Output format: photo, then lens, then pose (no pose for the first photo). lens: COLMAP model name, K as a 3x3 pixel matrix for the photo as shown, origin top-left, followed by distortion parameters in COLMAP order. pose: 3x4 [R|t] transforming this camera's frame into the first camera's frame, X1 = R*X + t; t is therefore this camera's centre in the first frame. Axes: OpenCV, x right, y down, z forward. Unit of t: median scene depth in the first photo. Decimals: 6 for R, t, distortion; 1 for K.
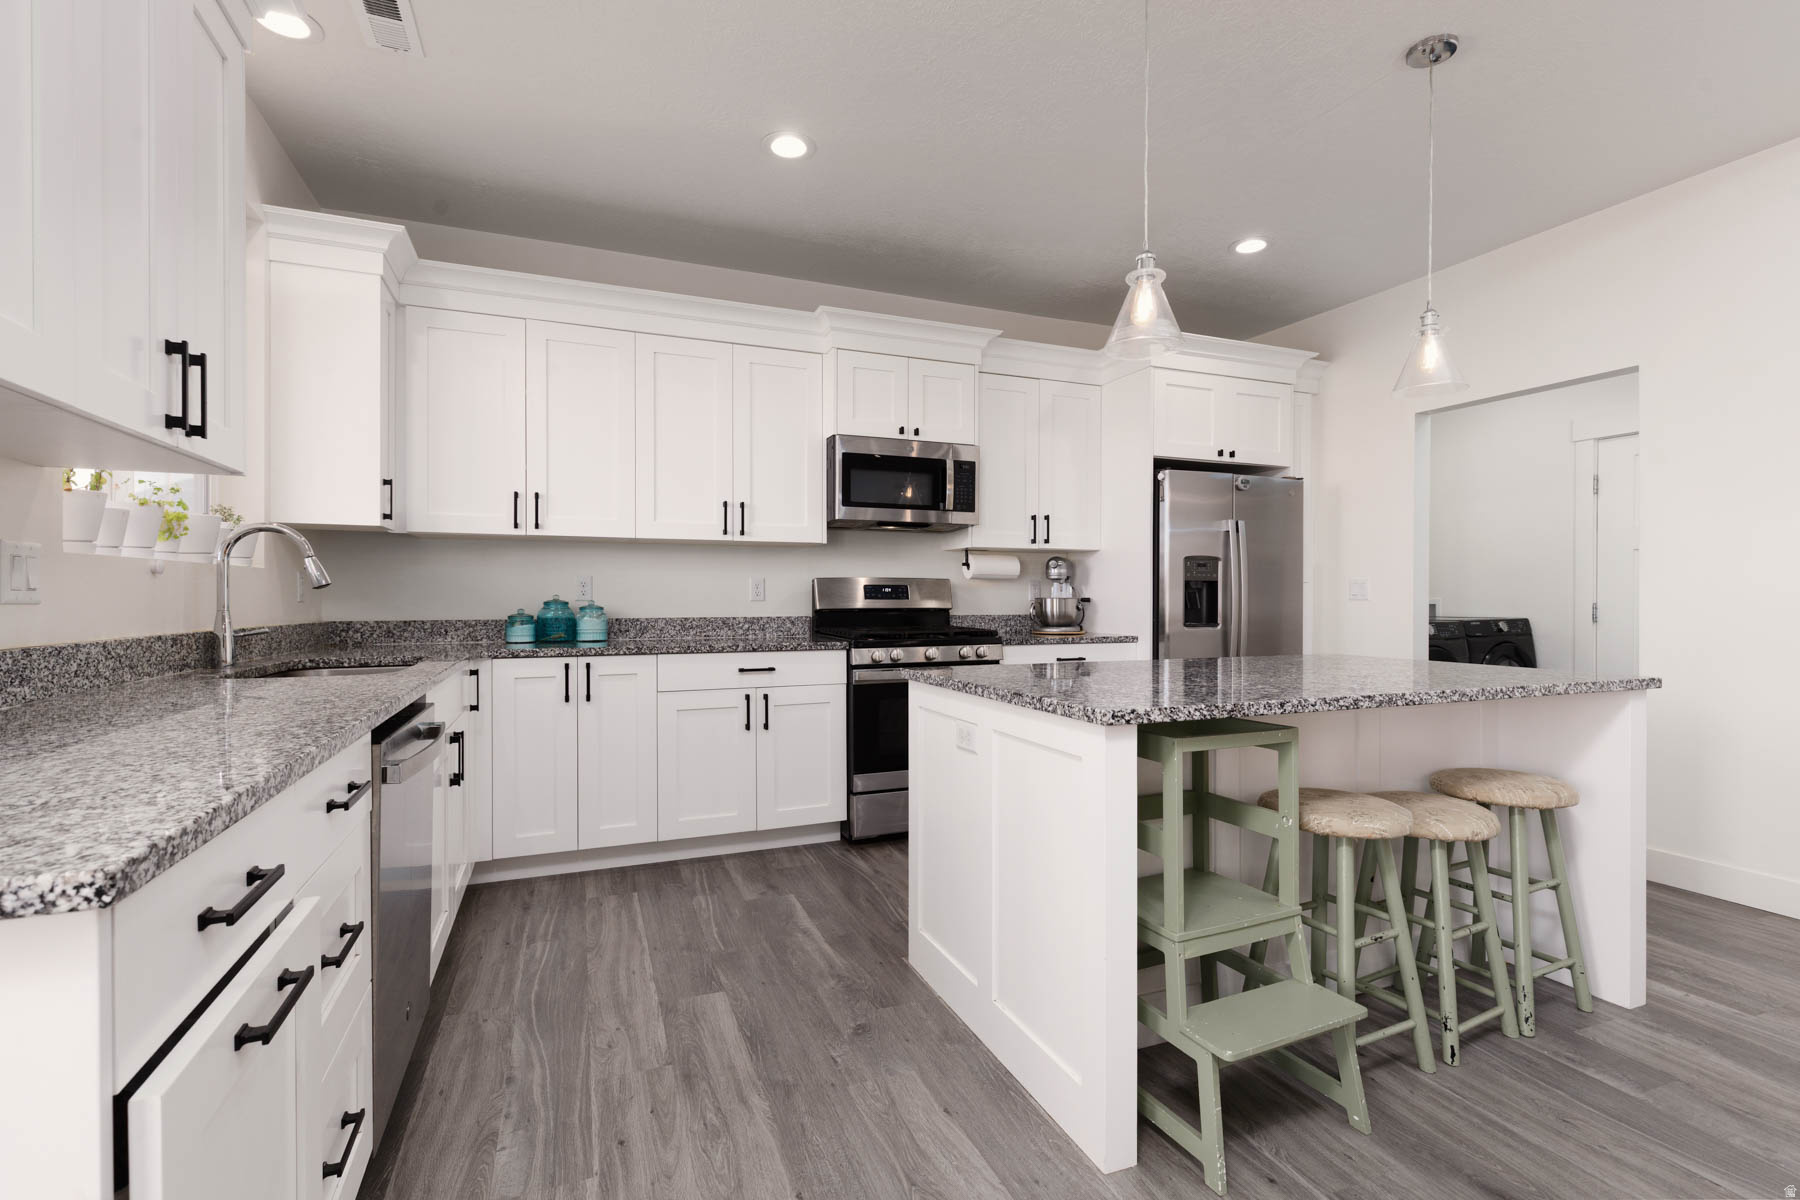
lens RADIAL K [[826.2, 0, 894.3], [0, 826.2, 603.0], [0, 0, 1]] dist [0.000062, -0.000174]
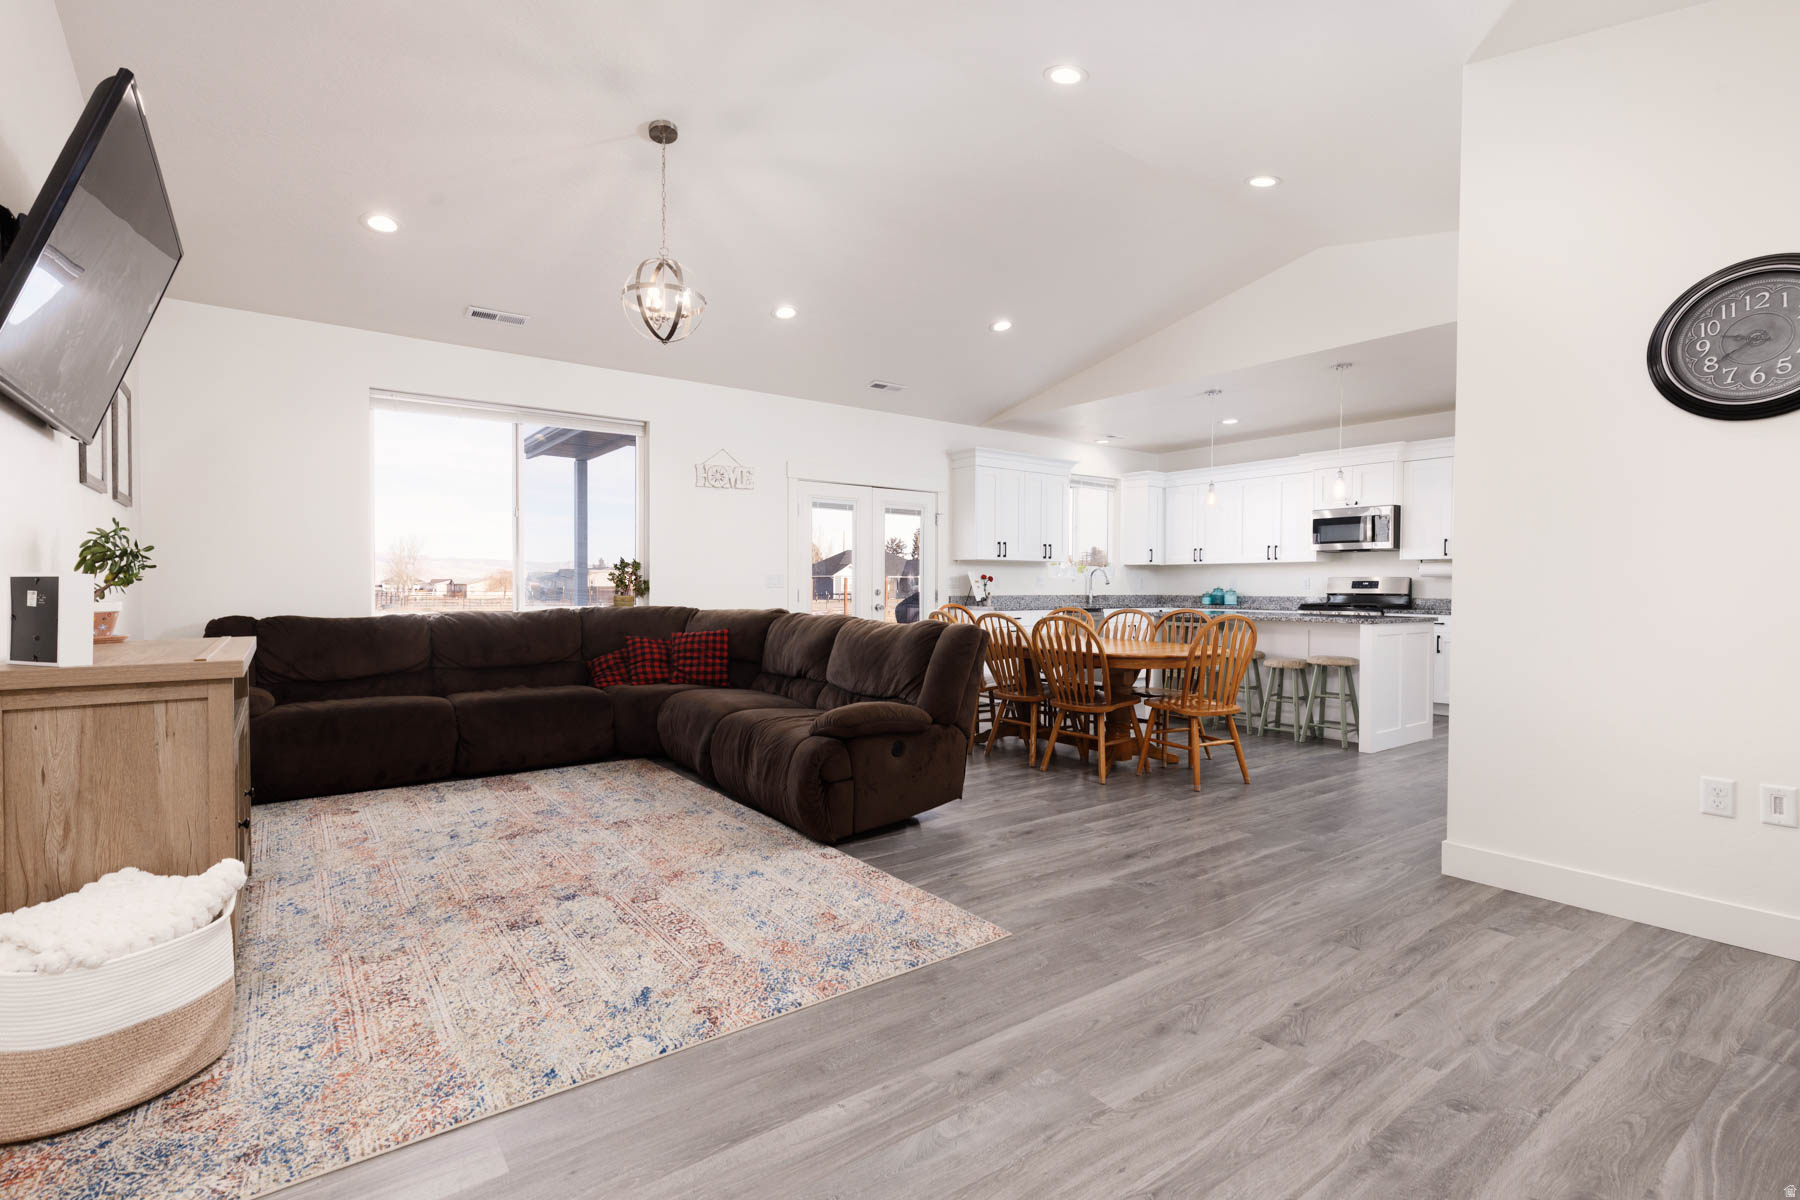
lens RADIAL K [[832.2, 0, 870.9], [0, 832.2, 602.2], [0, 0, 1]] dist [-0.000746, -0.000028]
pose [[0.236110, 0.016706, -0.971583, 1.762683], [-0.011174, 0.999833, 0.014476, 0.013645], [0.971662, 0.007438, 0.236257, -0.620432]]
